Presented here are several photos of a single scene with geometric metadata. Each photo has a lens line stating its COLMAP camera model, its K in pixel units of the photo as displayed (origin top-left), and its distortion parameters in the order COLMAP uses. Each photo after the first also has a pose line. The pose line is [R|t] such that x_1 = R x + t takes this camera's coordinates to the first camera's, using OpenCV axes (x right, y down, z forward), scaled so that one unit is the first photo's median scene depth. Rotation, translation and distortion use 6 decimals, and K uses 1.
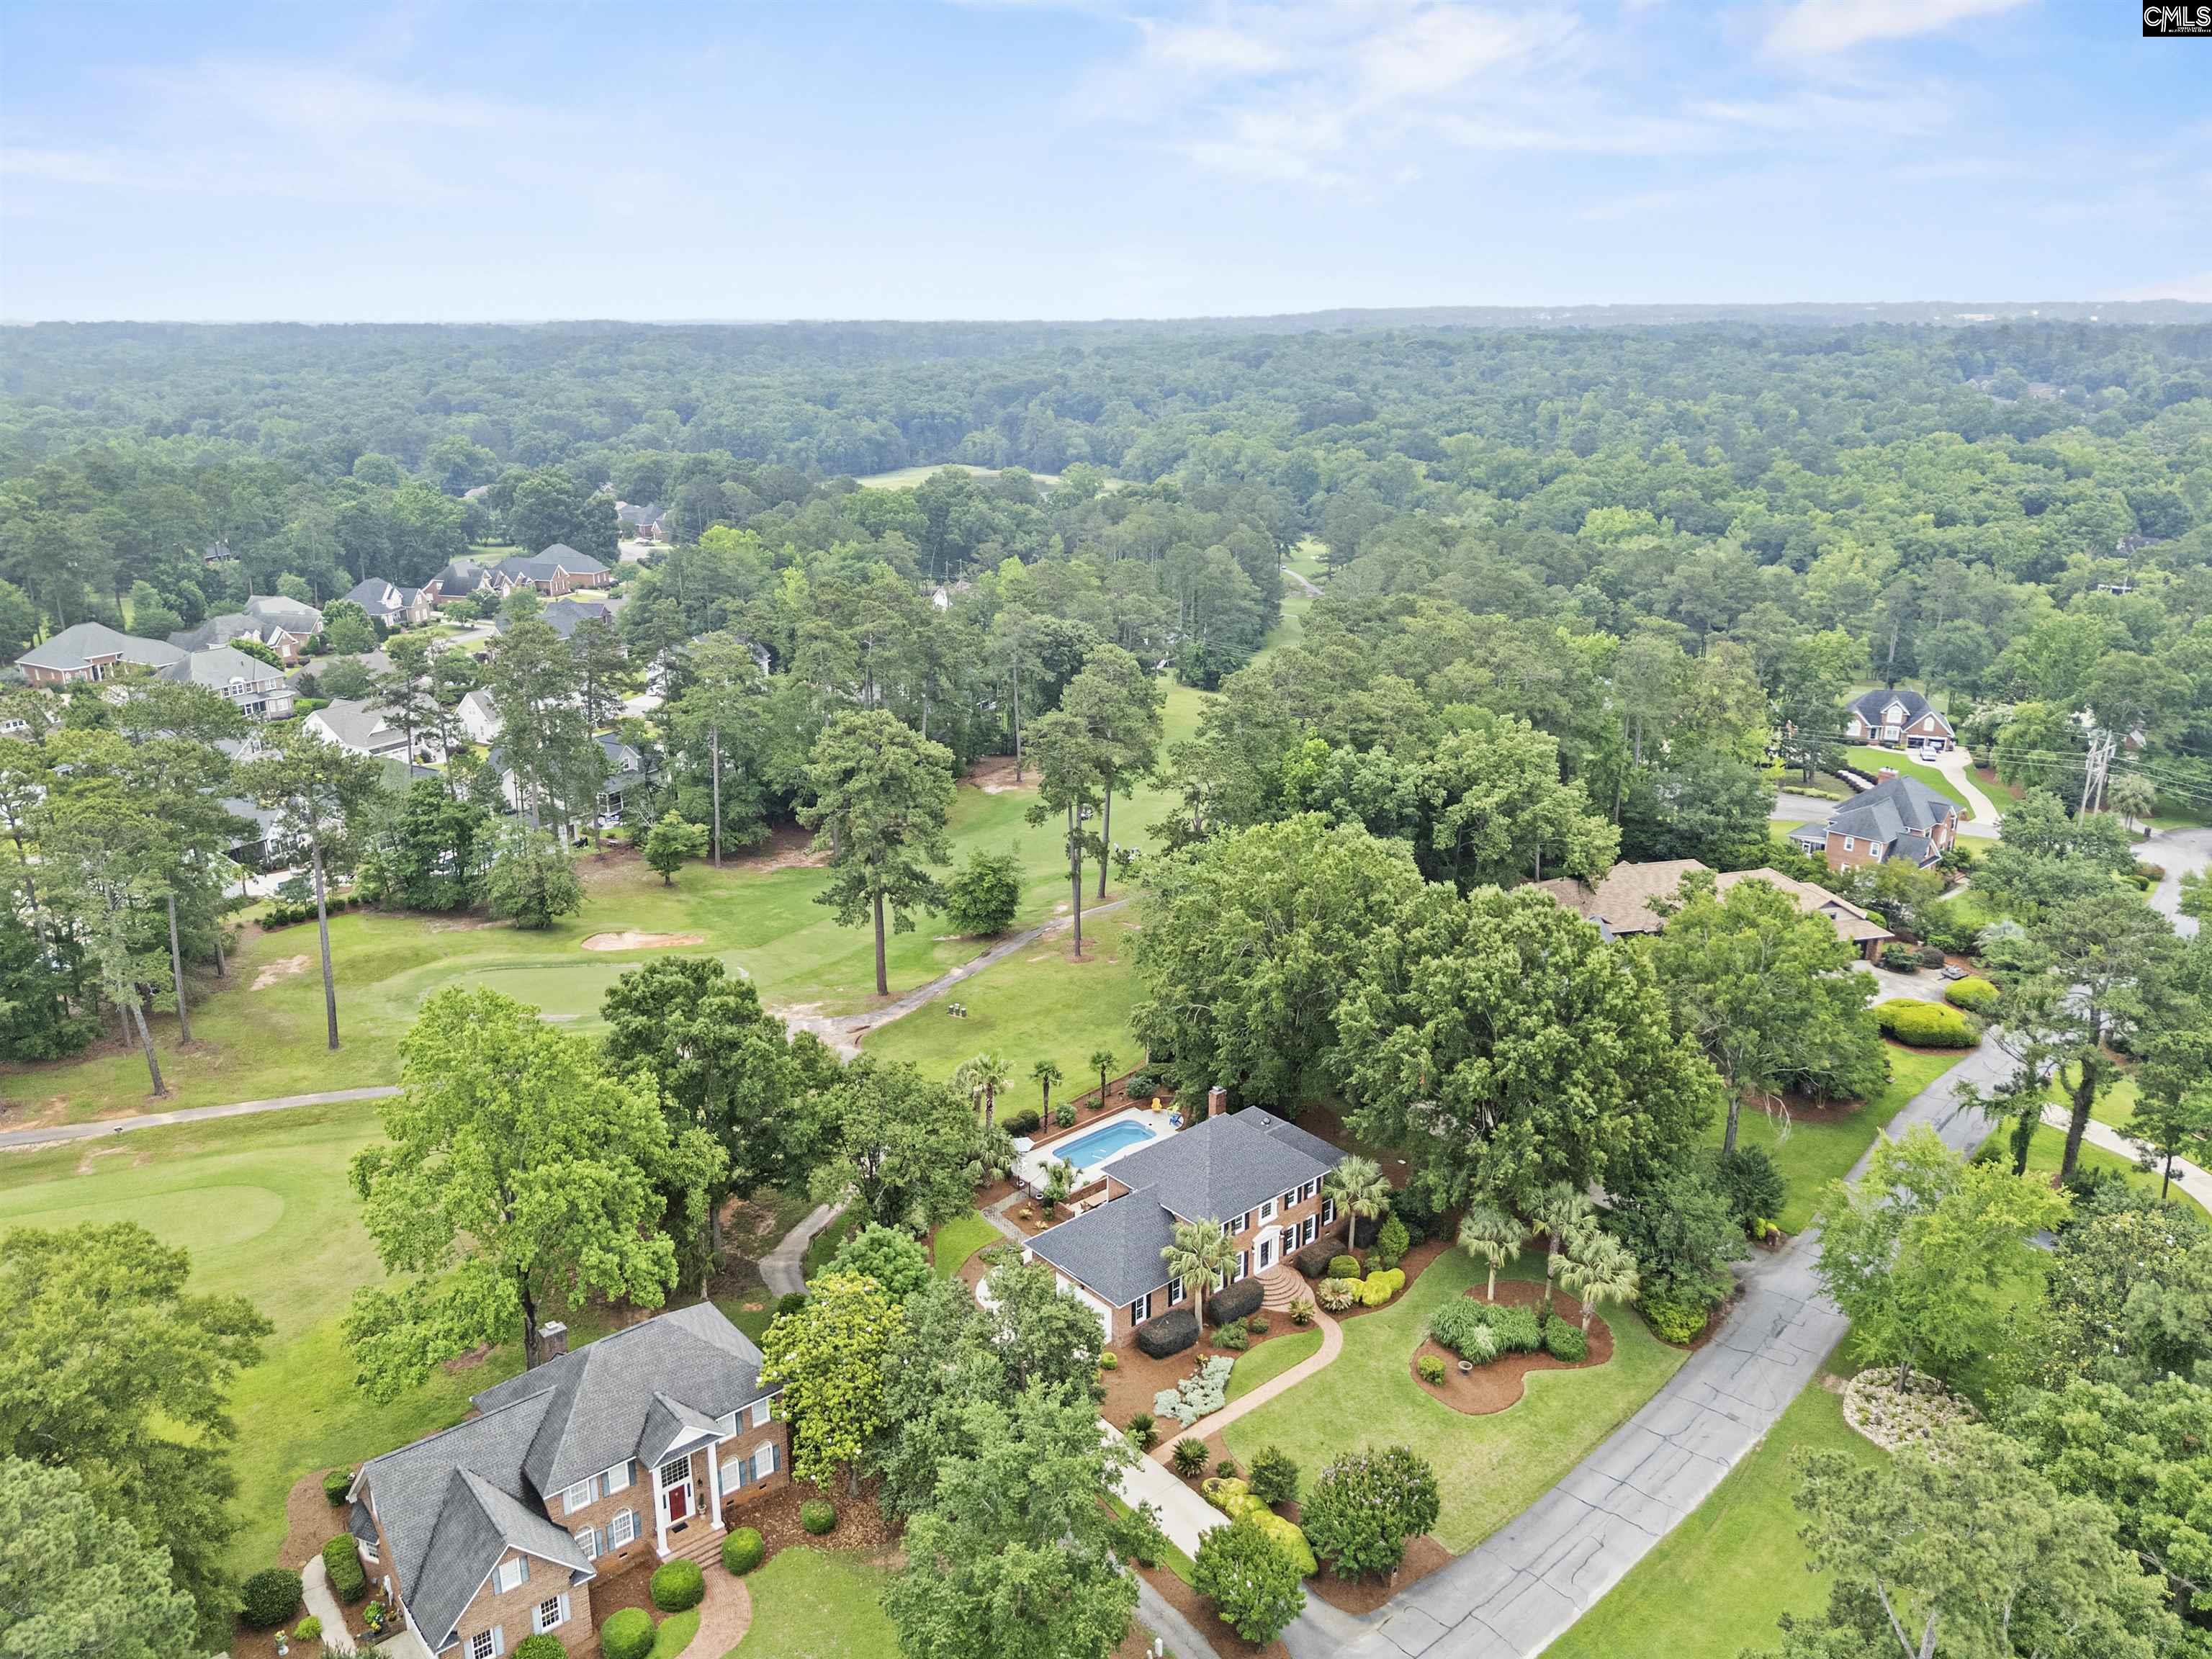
lens RADIAL K [[1657.6, 0, 1094.8], [0, 1657.6, 831.4], [0, 0, 1]] dist [0.058162, -0.008767]
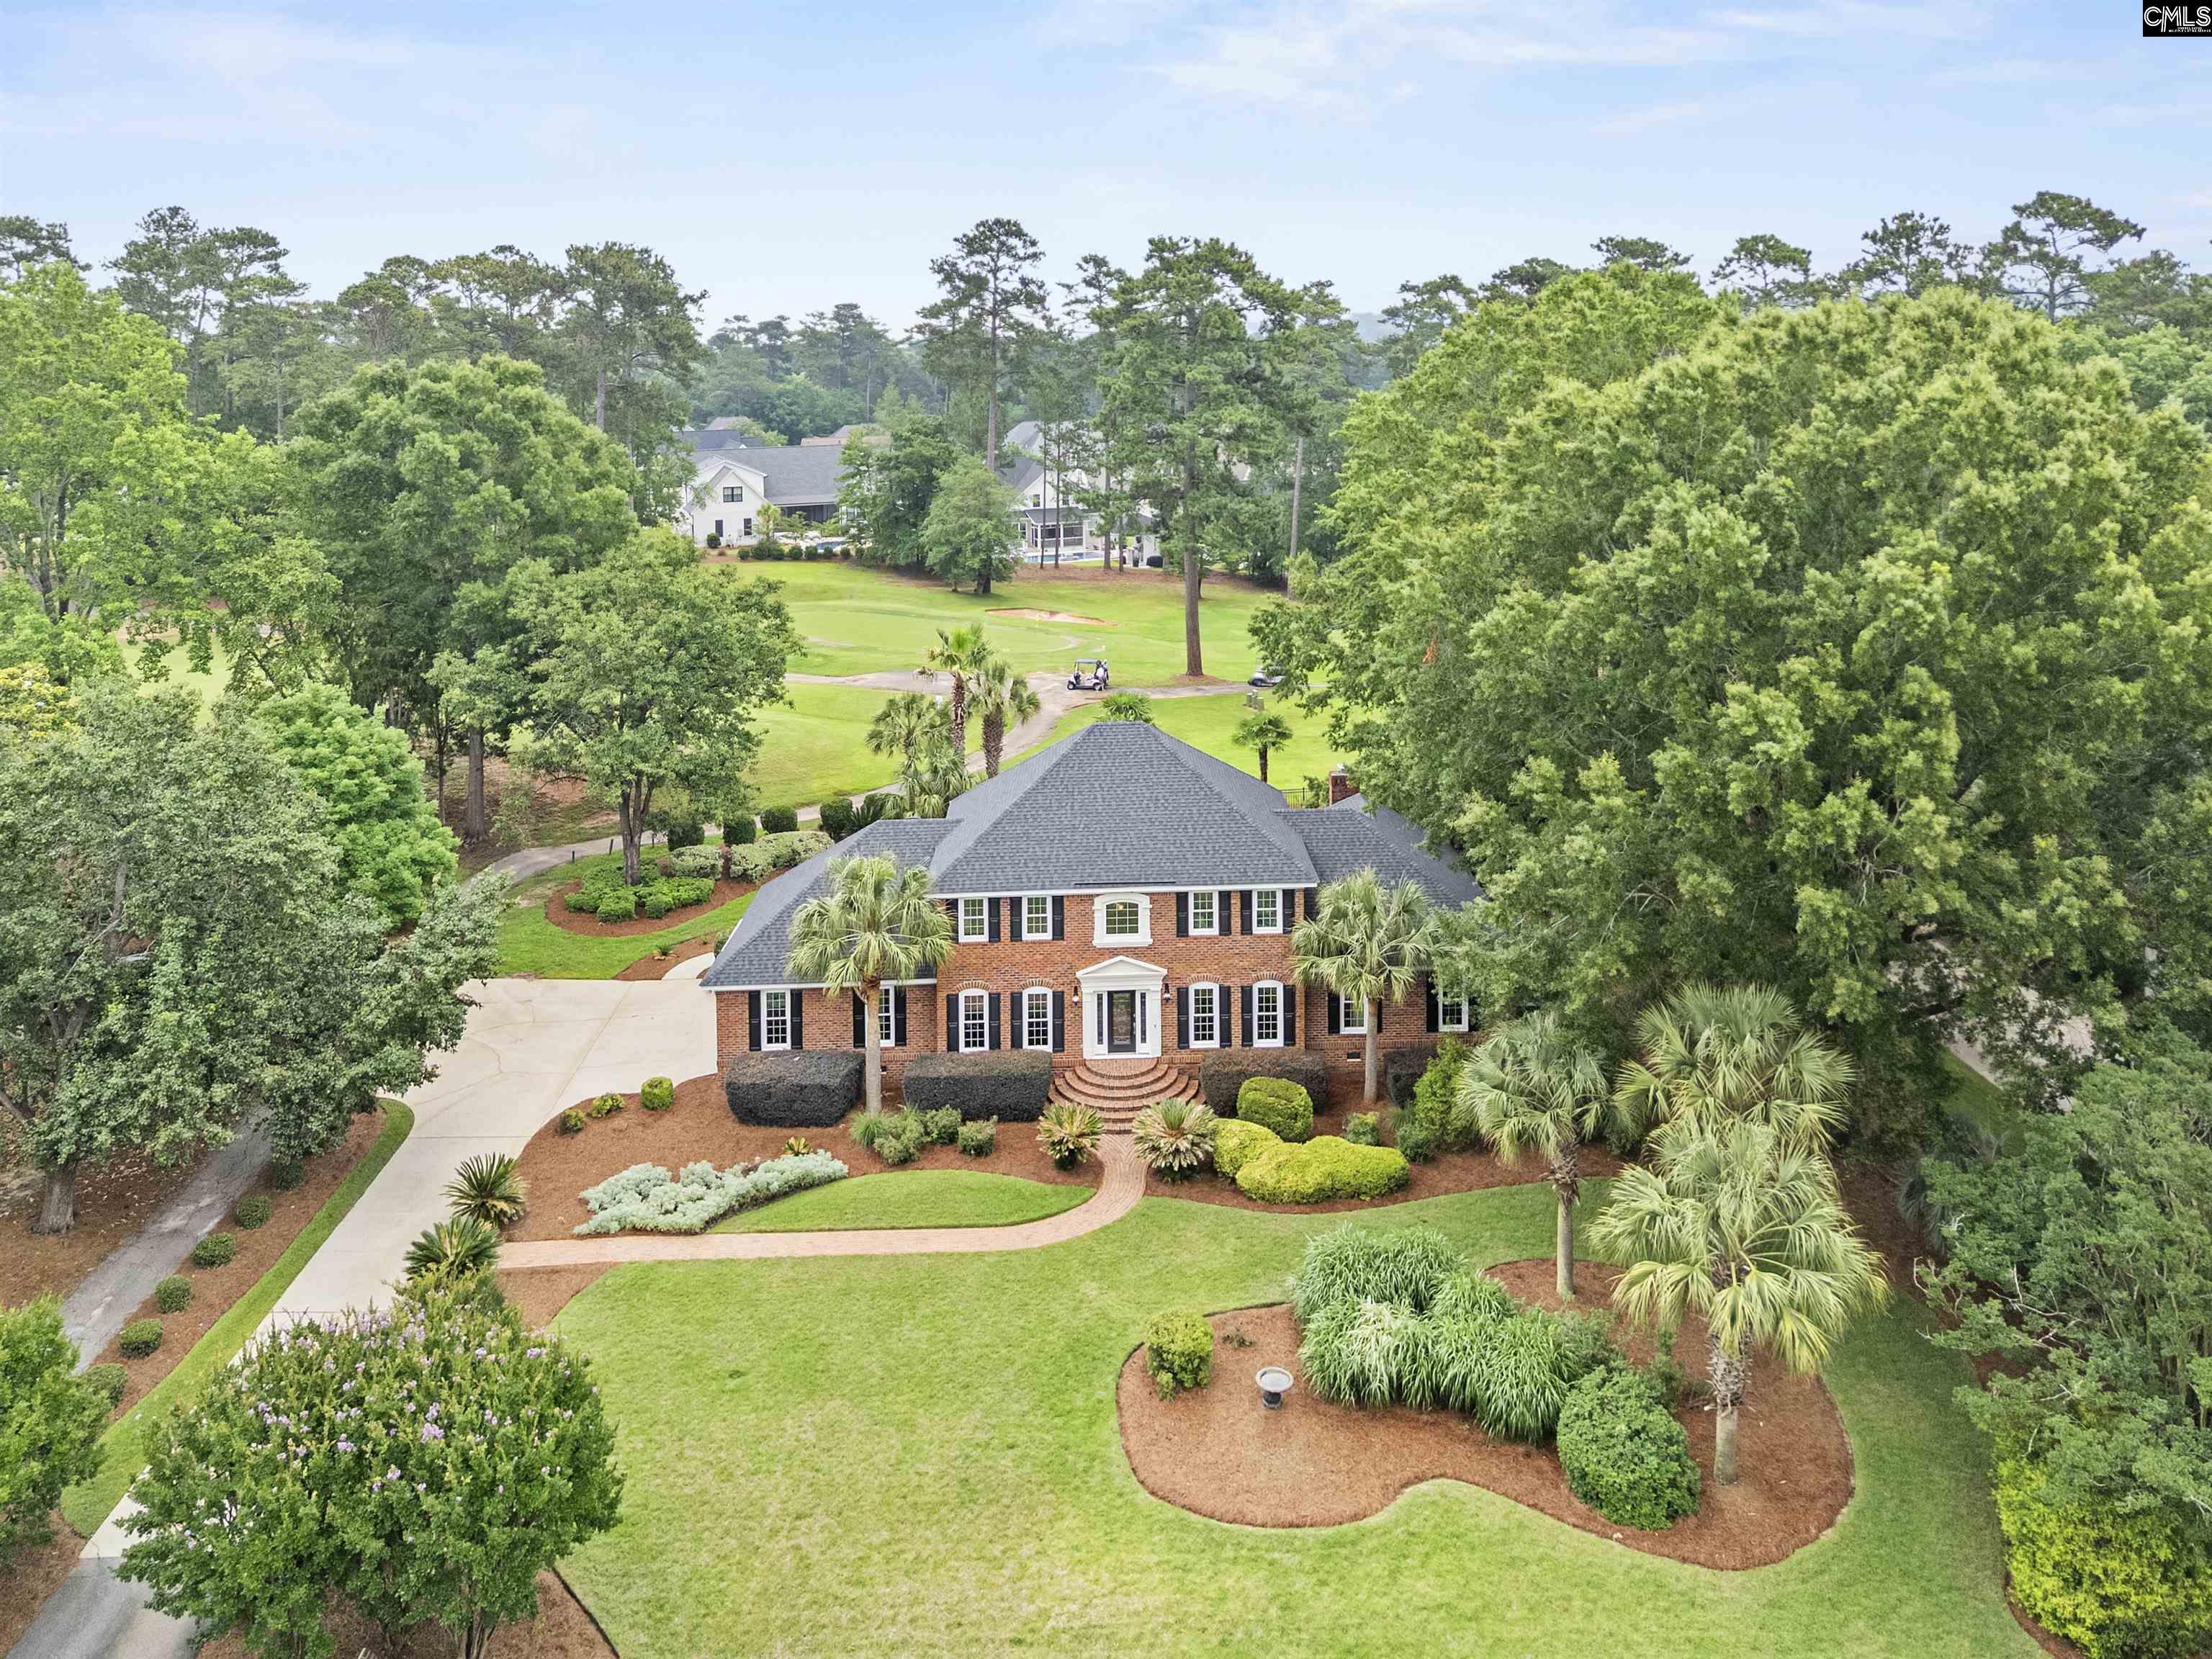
lens RADIAL K [[1665.5, 0, 1153.3], [0, 1665.5, 560.8], [0, 0, 1]] dist [0.039605, -0.005813]
pose [[0.755745, 0.048677, -0.653054, 0.316024], [-0.176781, 0.975375, -0.131876, 0.150539], [0.630554, 0.215112, 0.745740, 0.507171]]
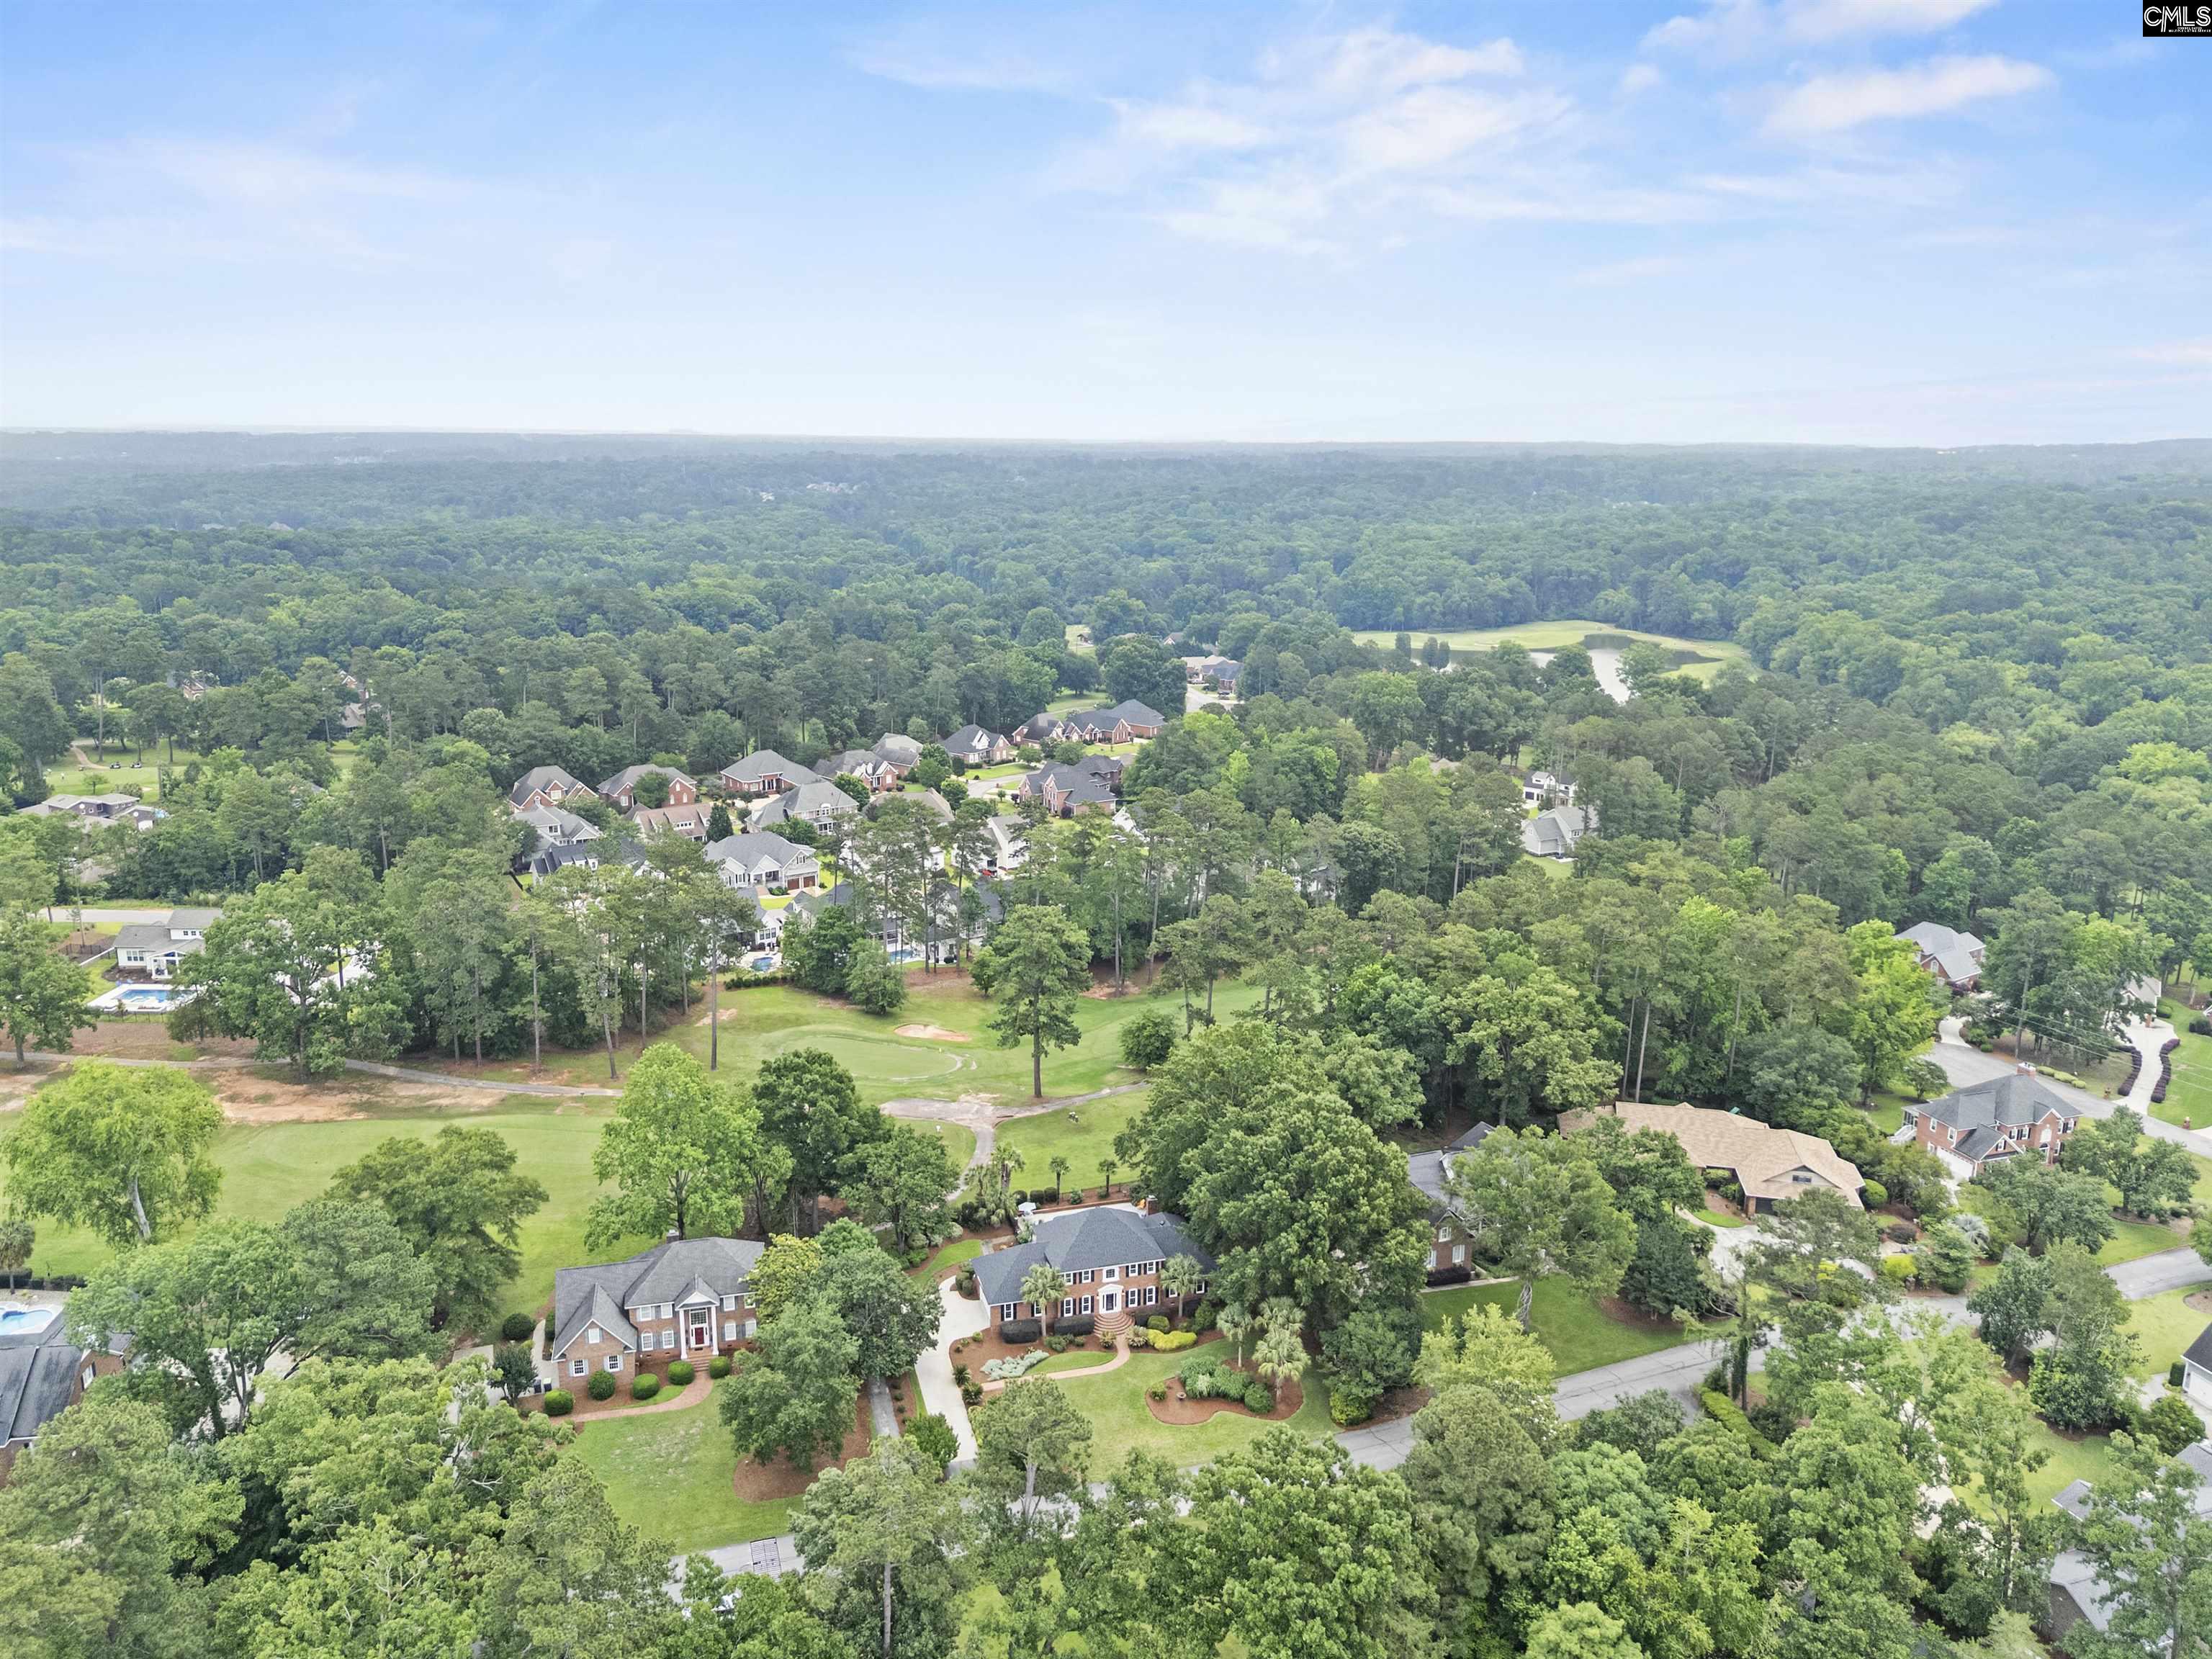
lens RADIAL K [[1657.6, 0, 1094.8], [0, 1657.6, 831.4], [0, 0, 1]] dist [0.058162, -0.008767]
pose [[0.899376, 0.111626, -0.422684, 0.554736], [-0.135981, 0.990321, -0.027803, -0.108996], [0.415490, 0.082482, 0.905851, -0.361365]]
